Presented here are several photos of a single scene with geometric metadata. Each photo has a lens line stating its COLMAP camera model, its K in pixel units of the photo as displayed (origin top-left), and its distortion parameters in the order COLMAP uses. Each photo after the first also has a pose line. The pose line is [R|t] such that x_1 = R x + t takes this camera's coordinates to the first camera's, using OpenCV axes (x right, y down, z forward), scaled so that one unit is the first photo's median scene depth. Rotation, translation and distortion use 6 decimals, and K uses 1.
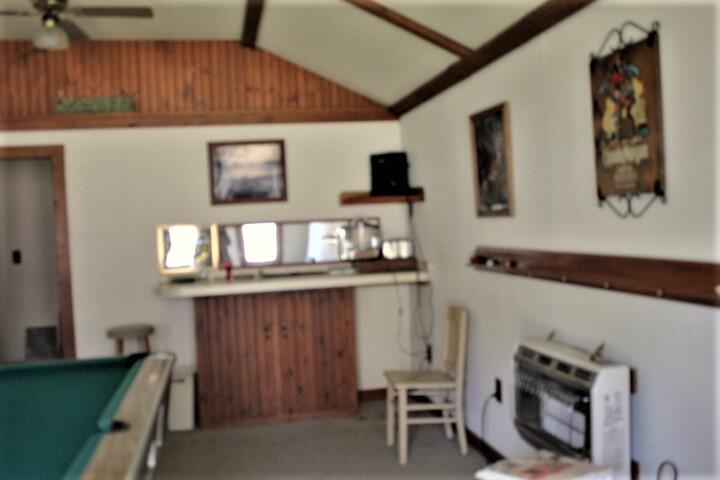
lens RADIAL K [[794.8, 0, 360.0], [0, 794.8, 240.0], [0, 0, 1]] dist [0.008871, 0.044157]
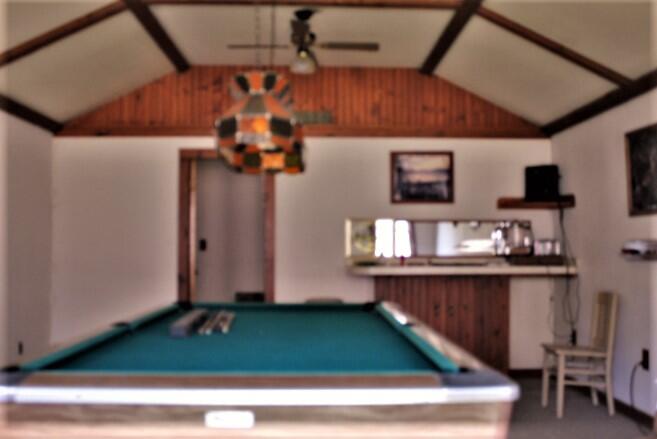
lens RADIAL K [[820.9, 0, 328.5], [0, 820.9, 219.5], [0, 0, 1]] dist [-0.017195, 0.039567]
pose [[0.989043, 0.043704, -0.141007, -0.103617], [-0.052532, 0.996845, -0.059504, 0.059356], [0.137961, 0.066260, 0.988219, -0.236132]]
